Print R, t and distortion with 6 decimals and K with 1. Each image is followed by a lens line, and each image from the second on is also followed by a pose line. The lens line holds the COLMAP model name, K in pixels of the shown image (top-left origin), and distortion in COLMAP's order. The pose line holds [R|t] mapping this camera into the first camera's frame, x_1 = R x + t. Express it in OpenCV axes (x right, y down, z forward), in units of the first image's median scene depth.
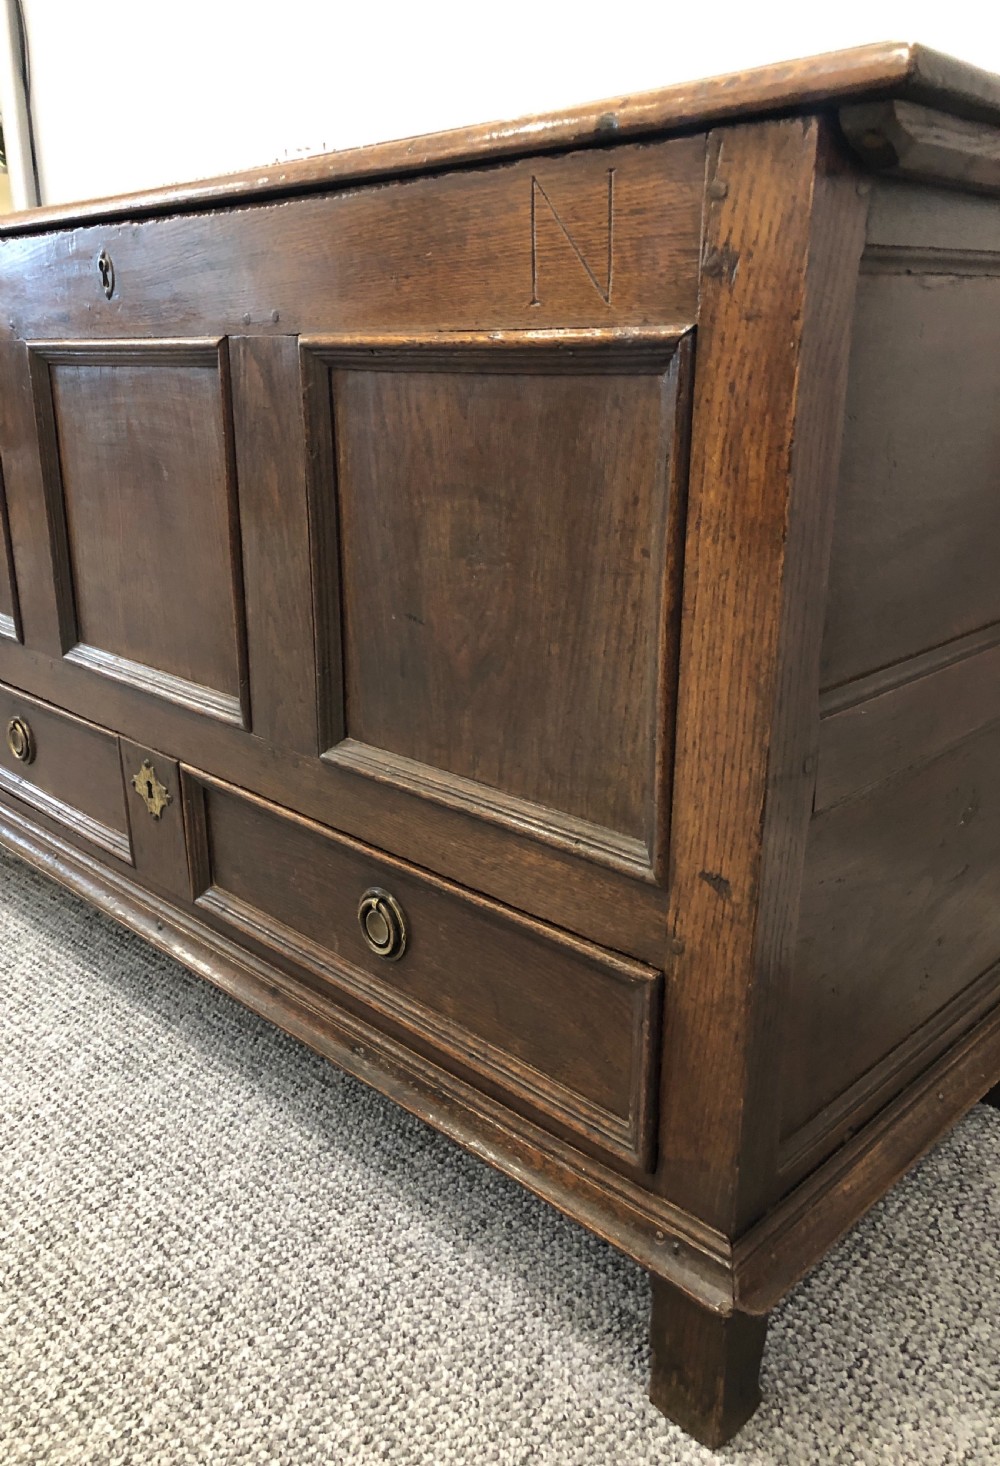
lens RADIAL K [[1215.1, 0, 459.7], [0, 1215.1, 721.3], [0, 0, 1]] dist [0.011481, 0.018966]
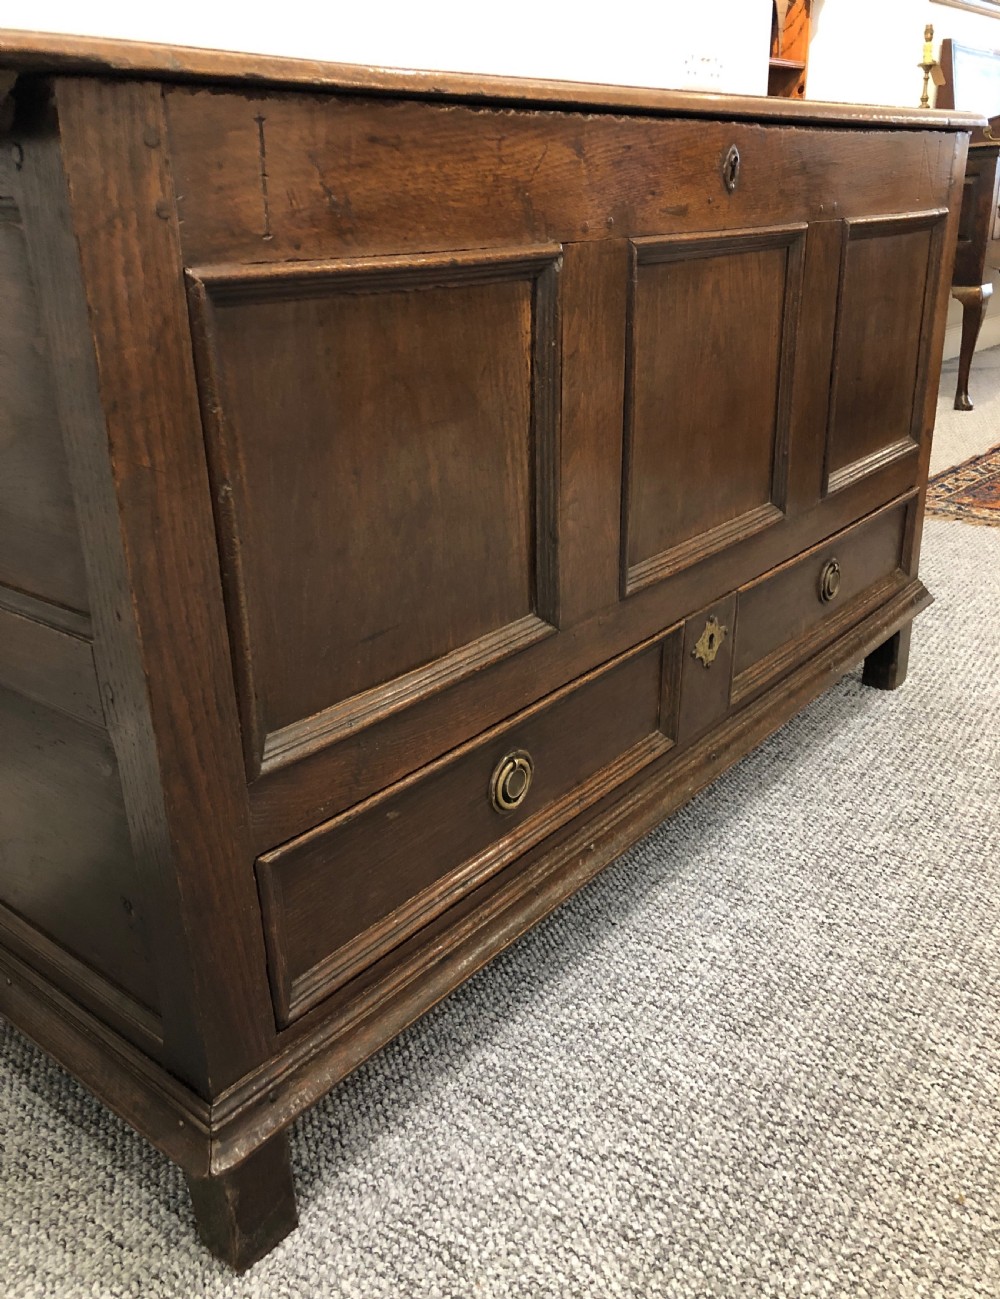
lens RADIAL K [[1090.3, 0, 493.6], [0, 1090.3, 619.8], [0, 0, 1]] dist [0.033708, -0.020217]
pose [[-0.119960, -0.346371, 0.930396, -1.550113], [0.325099, 0.871786, 0.366468, -0.526520], [-0.938041, 0.346433, 0.008026, 1.577566]]
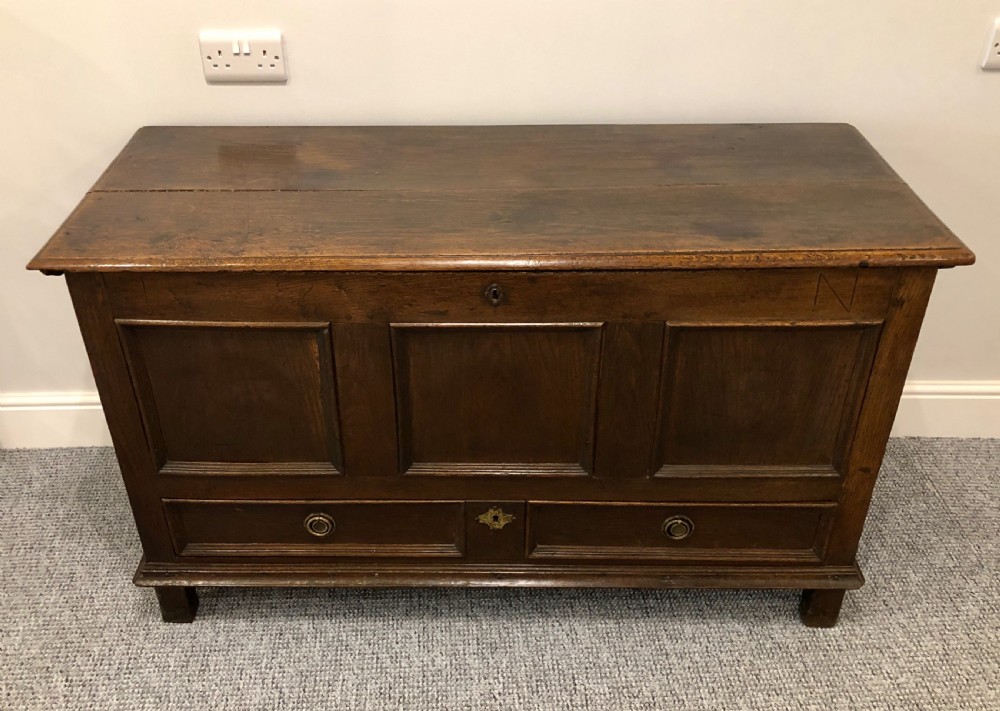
lens RADIAL K [[952.9, 0, 482.9], [0, 952.9, 353.2], [0, 0, 1]] dist [0.032428, 0.000000]
pose [[0.698347, -0.389401, 0.600565, -1.416403], [0.216050, 0.914603, 0.341795, -0.922574], [-0.682374, -0.108939, 0.722840, -0.028944]]
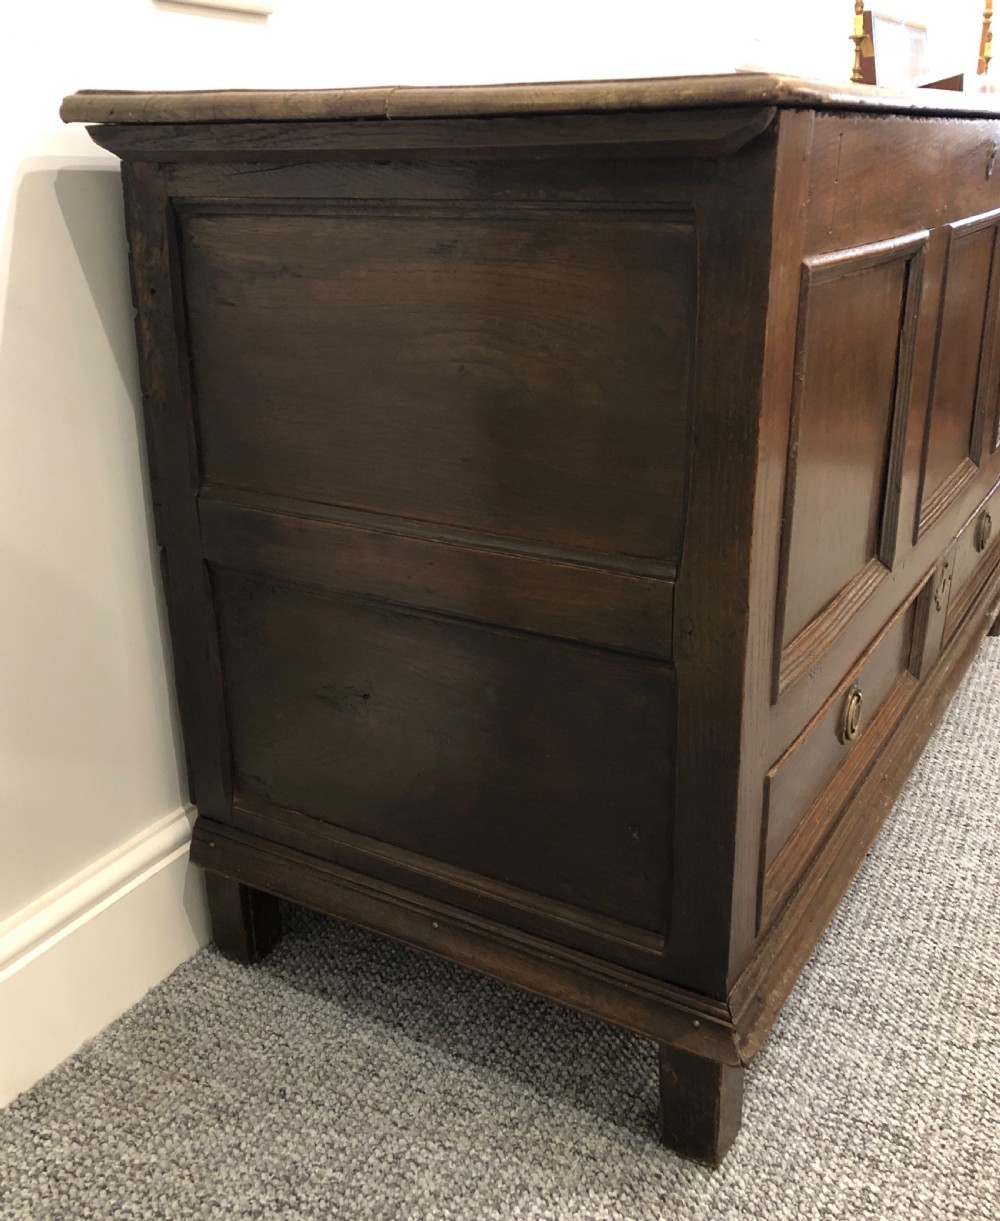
lens RADIAL K [[1194.2, 0, 485.0], [0, 1194.2, 563.8], [0, 0, 1]] dist [0.025521, 0.000000]
pose [[-0.263896, -0.303464, 0.915570, -1.637046], [0.307868, 0.873068, 0.378114, -0.741975], [-0.914099, 0.381657, -0.136972, 2.111641]]
